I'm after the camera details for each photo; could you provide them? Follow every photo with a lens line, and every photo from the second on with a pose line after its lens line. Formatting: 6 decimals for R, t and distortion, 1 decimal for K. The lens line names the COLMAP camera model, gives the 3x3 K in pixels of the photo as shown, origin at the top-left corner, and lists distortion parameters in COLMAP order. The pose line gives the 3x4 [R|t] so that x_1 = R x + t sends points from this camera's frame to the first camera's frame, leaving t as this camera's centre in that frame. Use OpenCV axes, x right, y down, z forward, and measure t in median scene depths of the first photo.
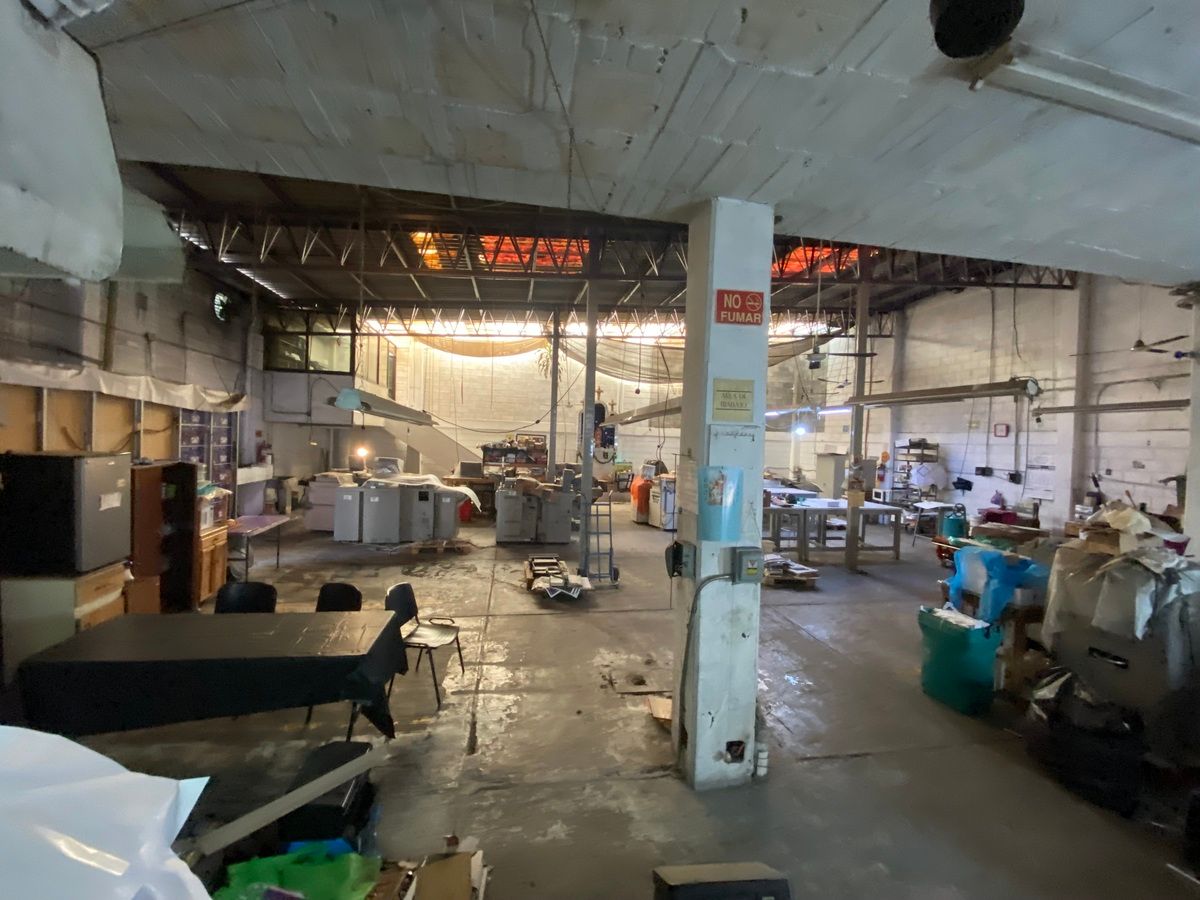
lens RADIAL K [[485.6, 0, 562.5], [0, 485.6, 454.0], [0, 0, 1]] dist [0.015706, -0.016624]
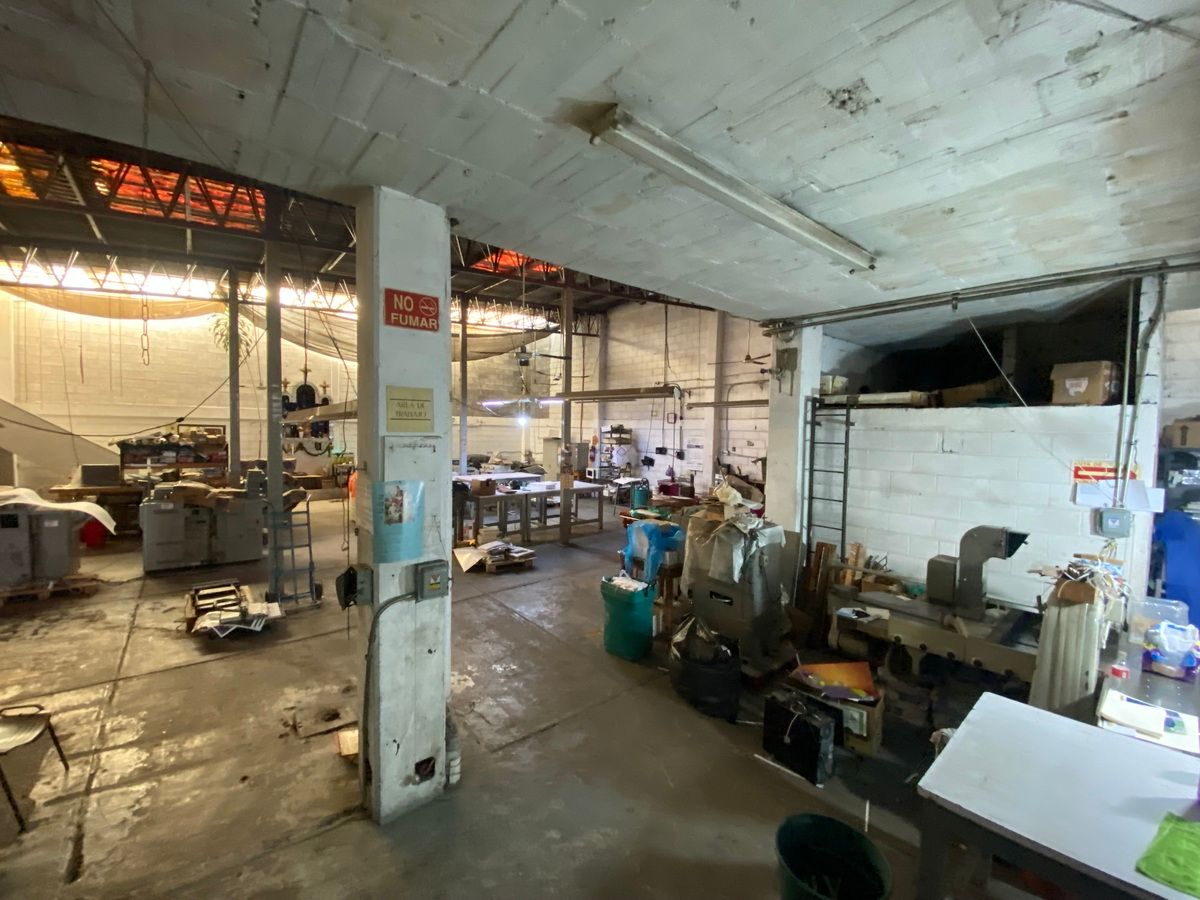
lens RADIAL K [[485.6, 0, 600.4], [0, 485.6, 439.3], [0, 0, 1]] dist [0.015706, -0.016624]
pose [[0.865701, -0.032014, 0.499536, 0.151974], [0.012257, 0.999009, 0.042784, -0.068270], [-0.500411, -0.030915, 0.865236, 0.001892]]
